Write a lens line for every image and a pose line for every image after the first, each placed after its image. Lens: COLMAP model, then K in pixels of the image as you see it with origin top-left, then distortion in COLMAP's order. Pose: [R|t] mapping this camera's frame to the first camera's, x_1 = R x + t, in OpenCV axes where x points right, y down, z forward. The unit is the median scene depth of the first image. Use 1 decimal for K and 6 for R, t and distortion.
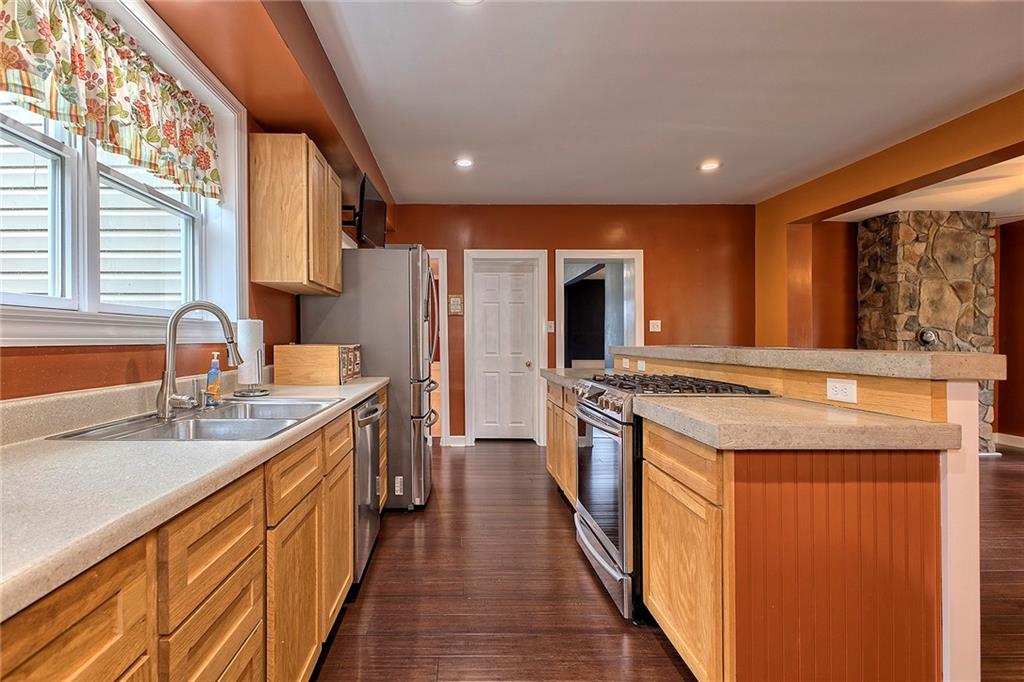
lens RADIAL K [[475.4, 0, 469.3], [0, 475.4, 344.5], [0, 0, 1]] dist [0.003394, -0.001397]
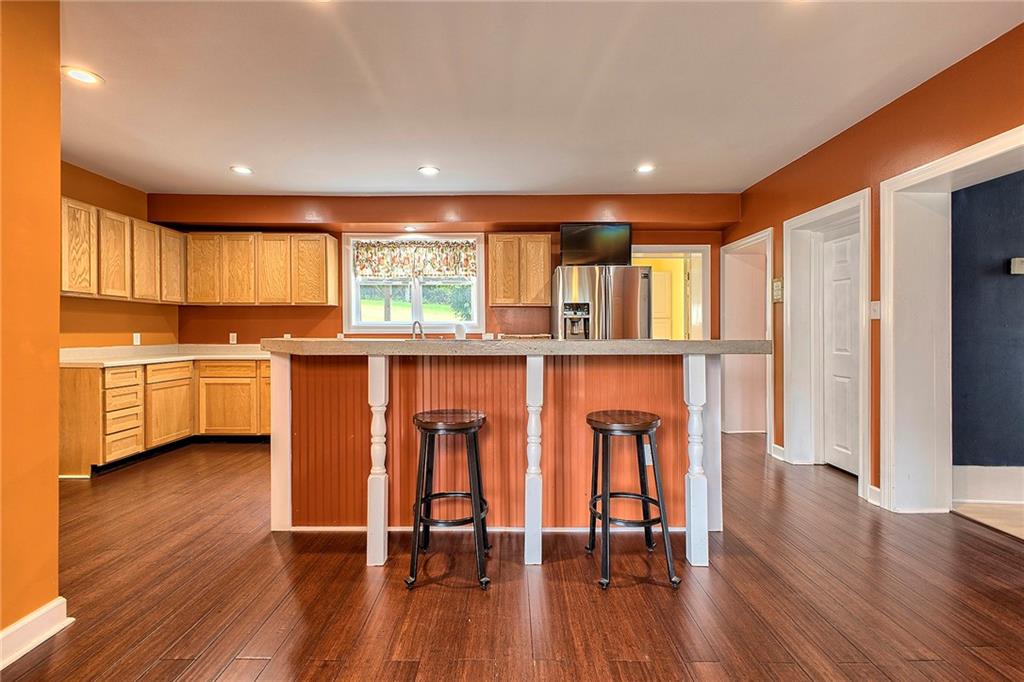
lens RADIAL K [[442.3, 0, 513.4], [0, 442.3, 330.4], [0, 0, 1]] dist [0.002606, -0.000744]
pose [[0.006879, -0.005364, -0.999962, 1.844290], [-0.009086, 0.999944, -0.005427, -0.007409], [0.999935, 0.009123, 0.006830, 1.277141]]
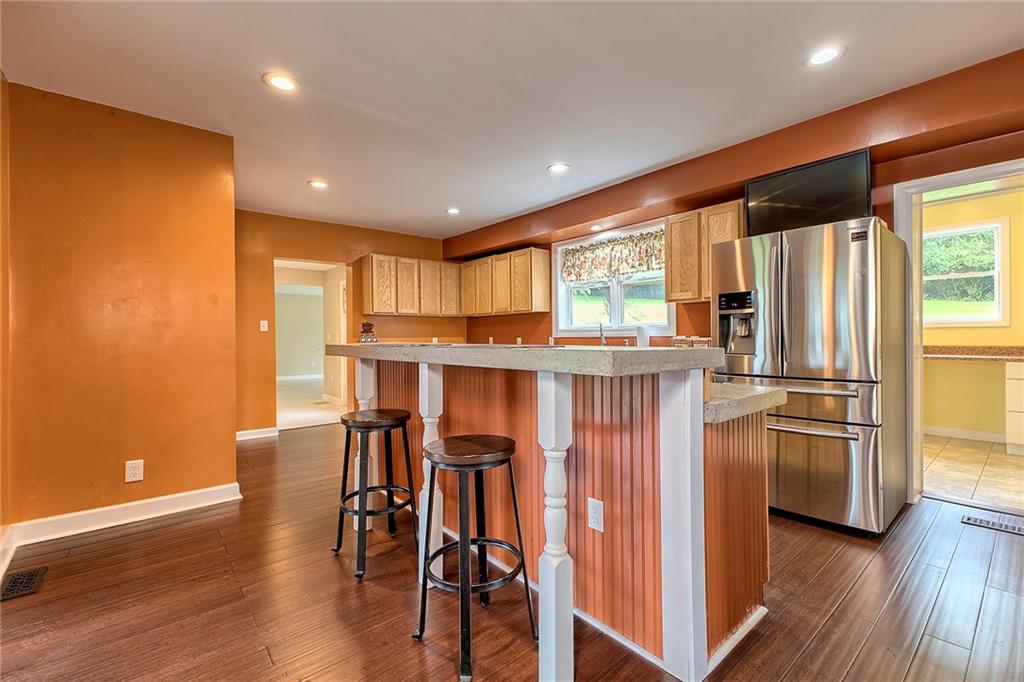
lens RADIAL K [[442.3, 0, 511.0], [0, 442.3, 339.9], [0, 0, 1]] dist [0.002606, -0.000744]
pose [[-0.766611, 0.013555, -0.641969, 1.287870], [0.002859, 0.999839, 0.017698, -0.024749], [0.642106, 0.011732, -0.766526, 2.189596]]
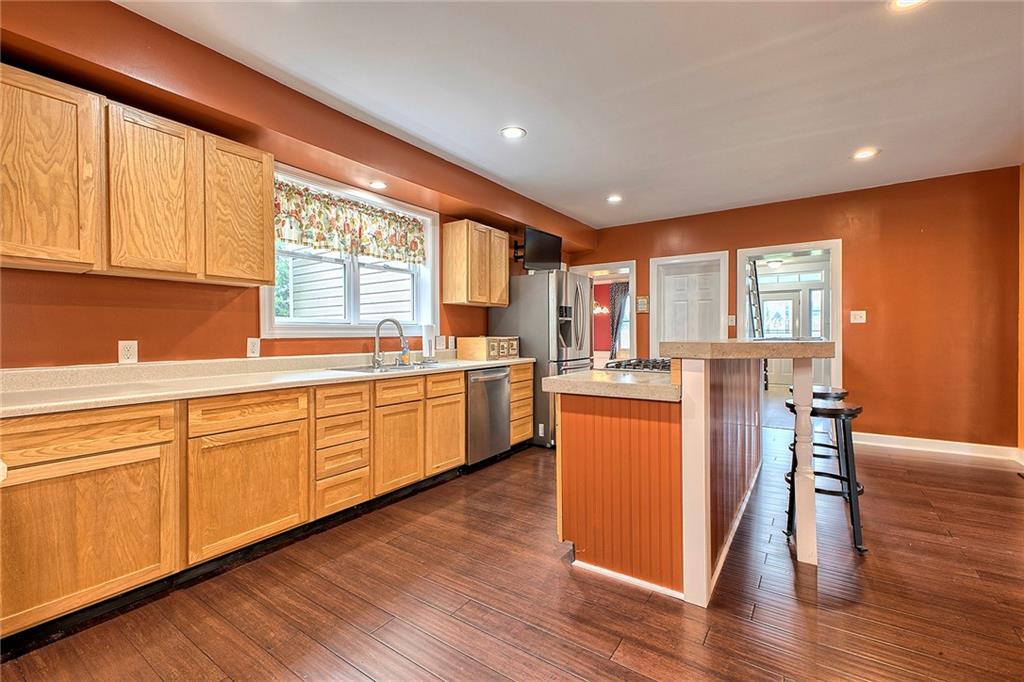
lens RADIAL K [[442.3, 0, 519.5], [0, 442.3, 335.1], [0, 0, 1]] dist [0.002606, -0.000744]
pose [[0.832120, -0.004652, -0.554576, 0.825482], [0.001987, 0.999983, -0.005406, 0.002549], [0.554592, 0.003397, 0.832116, -0.304404]]
